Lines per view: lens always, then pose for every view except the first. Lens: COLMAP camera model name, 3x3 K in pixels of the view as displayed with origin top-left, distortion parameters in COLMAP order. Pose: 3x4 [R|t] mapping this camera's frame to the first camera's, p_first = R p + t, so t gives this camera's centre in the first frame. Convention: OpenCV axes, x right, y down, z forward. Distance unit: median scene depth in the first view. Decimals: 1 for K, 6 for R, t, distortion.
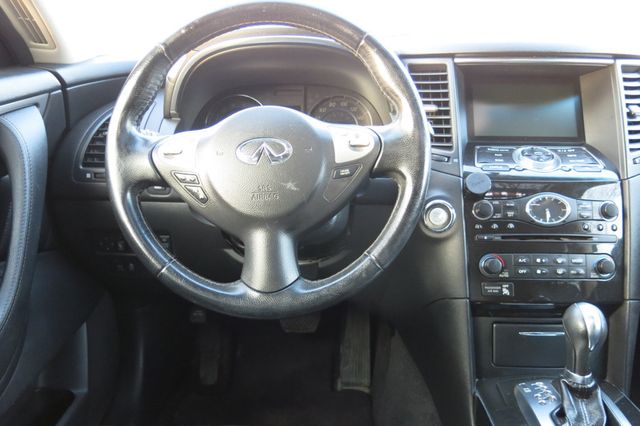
lens RADIAL K [[533.2, 0, 321.5], [0, 533.2, 214.9], [0, 0, 1]] dist [-0.022984, 0.002054]
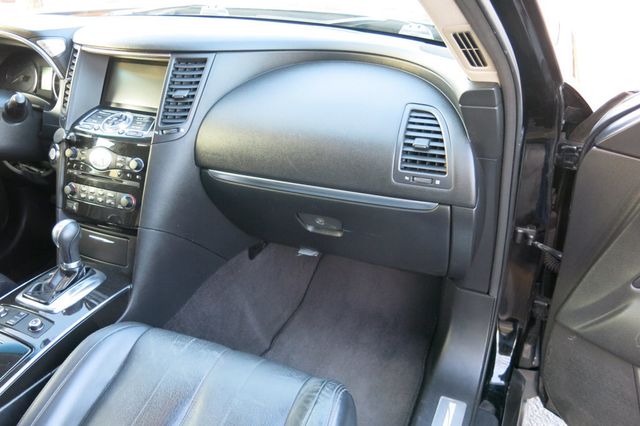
lens RADIAL K [[533.2, 0, 321.5], [0, 533.2, 214.9], [0, 0, 1]] dist [-0.022984, 0.002054]
pose [[0.922349, 0.168489, -0.347685, 1.519710], [-0.107587, 0.976314, 0.187713, -0.199180], [0.371077, -0.135731, 0.918629, -0.160707]]
